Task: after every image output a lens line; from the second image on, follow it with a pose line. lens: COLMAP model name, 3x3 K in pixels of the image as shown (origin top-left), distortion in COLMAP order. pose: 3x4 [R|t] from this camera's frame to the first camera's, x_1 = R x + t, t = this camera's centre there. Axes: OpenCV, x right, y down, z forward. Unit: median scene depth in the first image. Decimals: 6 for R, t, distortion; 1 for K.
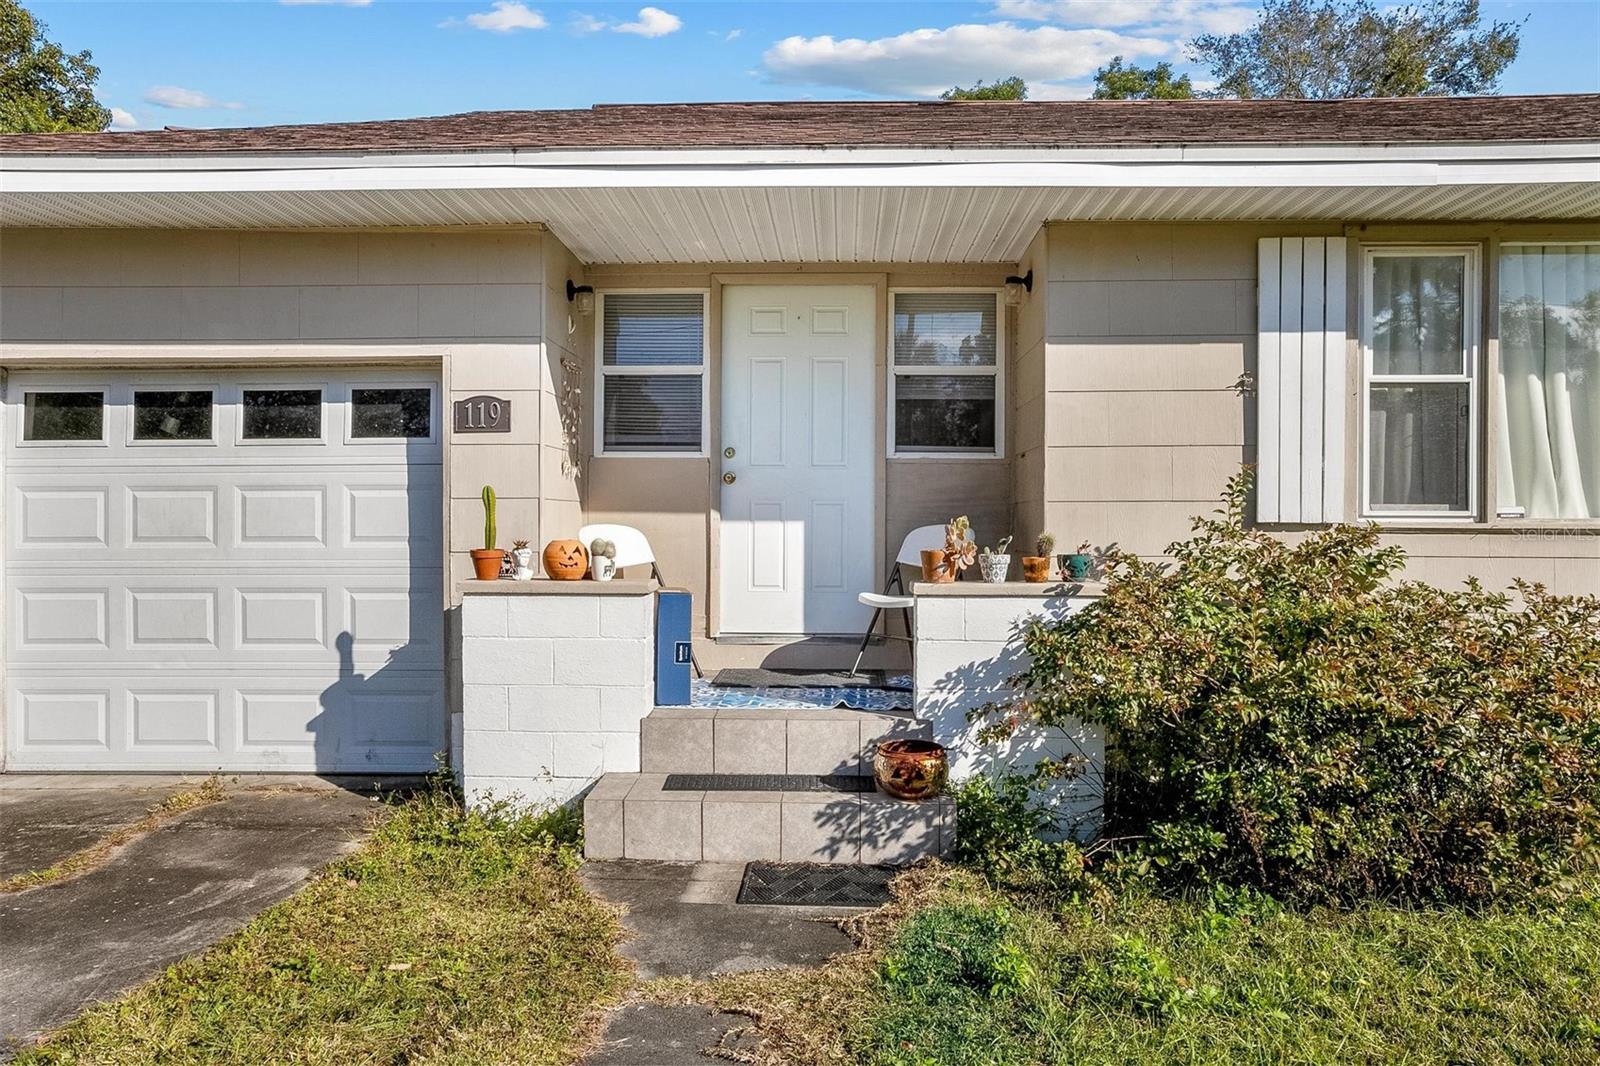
lens RADIAL K [[1091.5, 0, 800.0], [0, 1091.5, 533.0], [0, 0, 1]] dist [-0.078381, 0.134290]
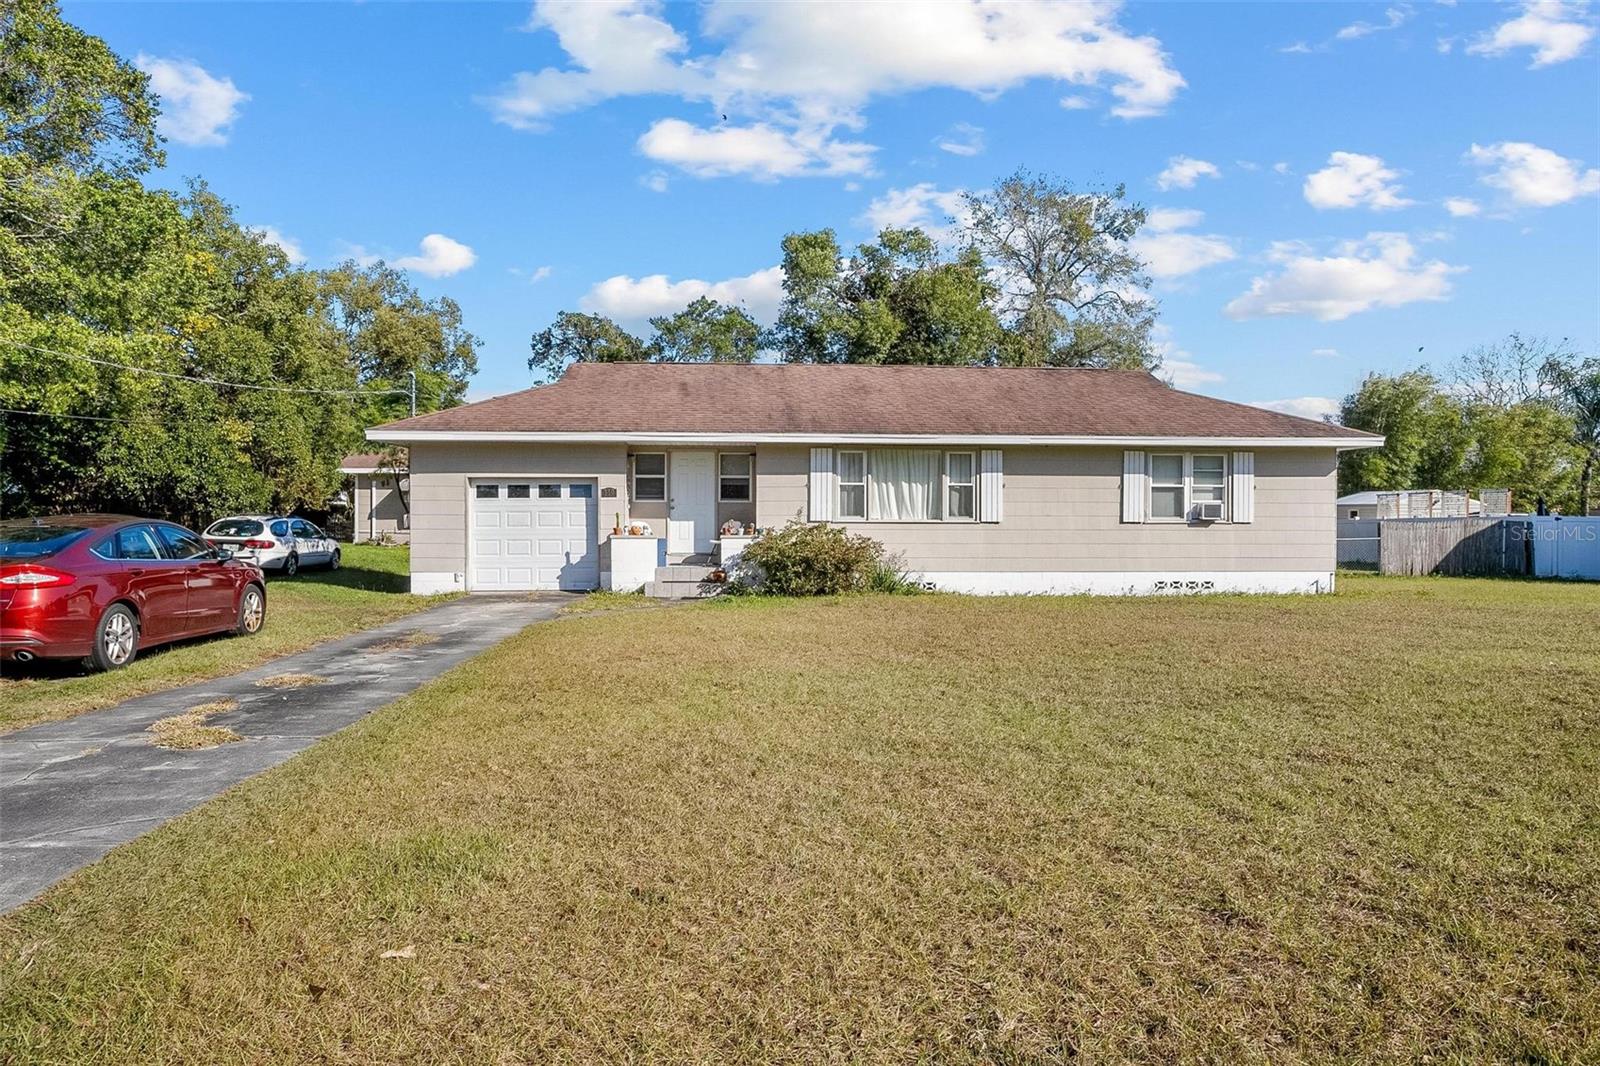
lens RADIAL K [[1091.5, 0, 800.0], [0, 1091.5, 533.0], [0, 0, 1]] dist [-0.078381, 0.134290]
pose [[0.994432, -0.002649, 0.105344, -0.032207], [0.001987, 0.999978, 0.006385, 0.009091], [-0.105359, -0.006140, 0.994415, -2.878484]]
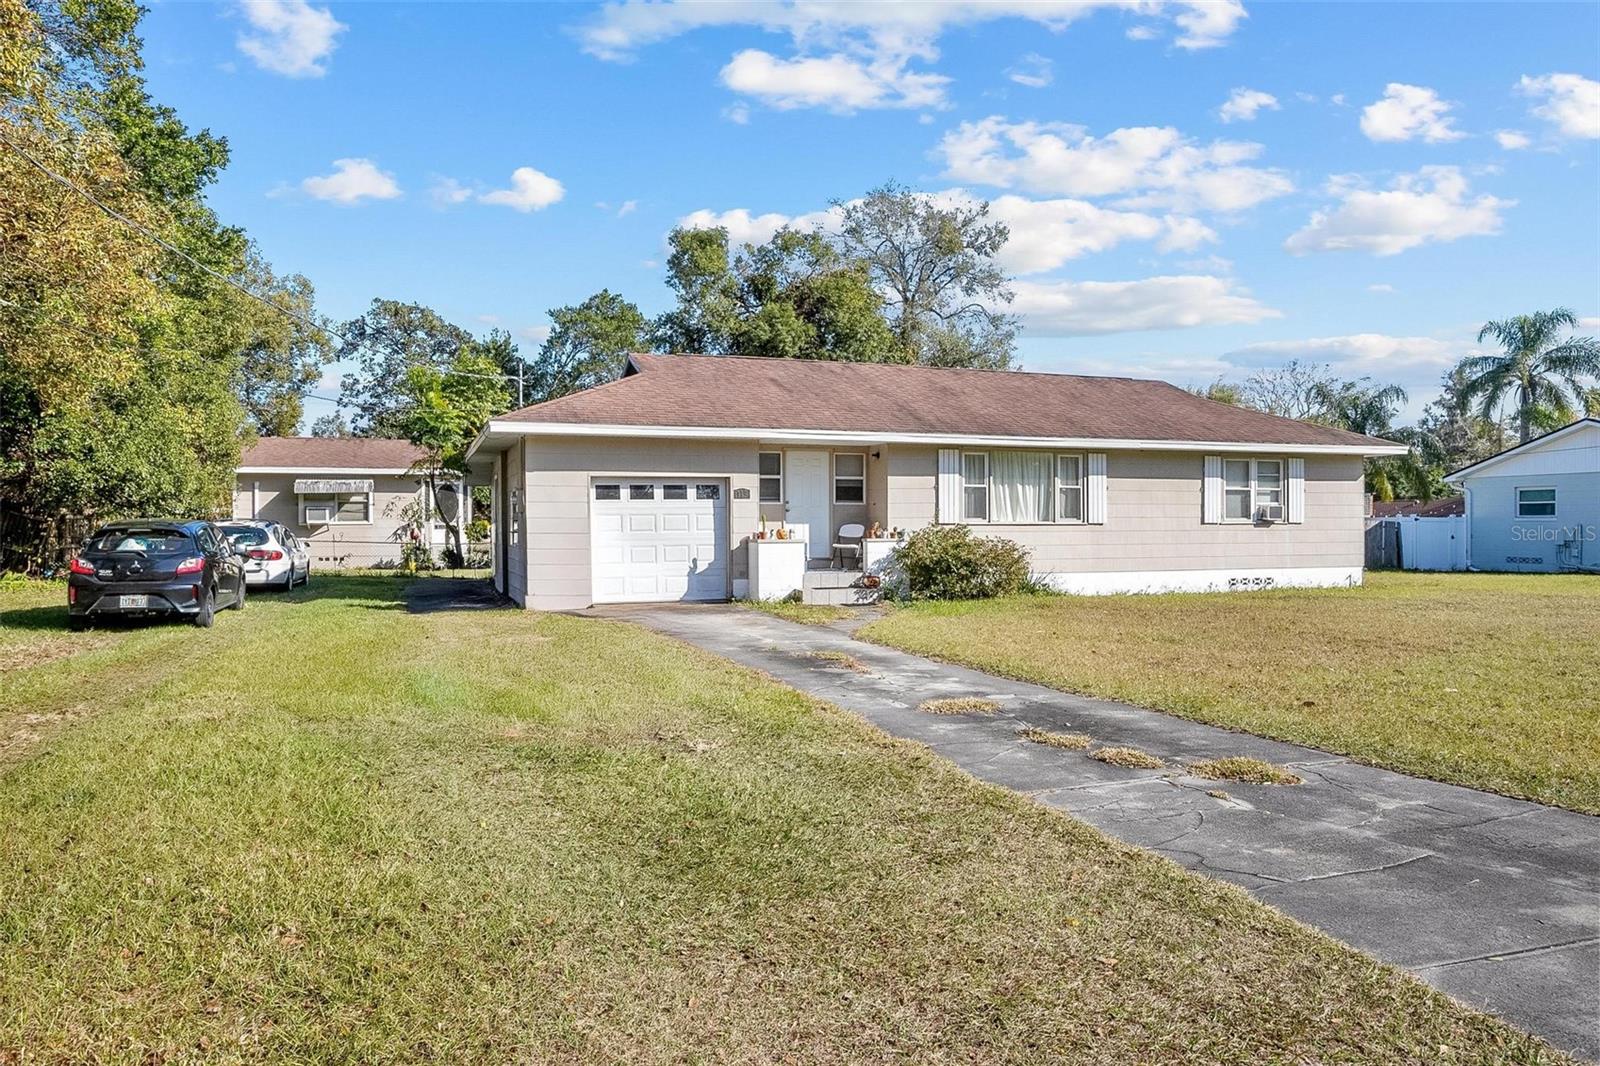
lens RADIAL K [[1091.5, 0, 800.0], [0, 1091.5, 533.0], [0, 0, 1]] dist [-0.078381, 0.134290]
pose [[0.929803, -0.009428, 0.367937, -1.436539], [0.009044, 0.999955, 0.002768, 0.010033], [-0.367947, 0.000754, 0.929846, -2.378955]]
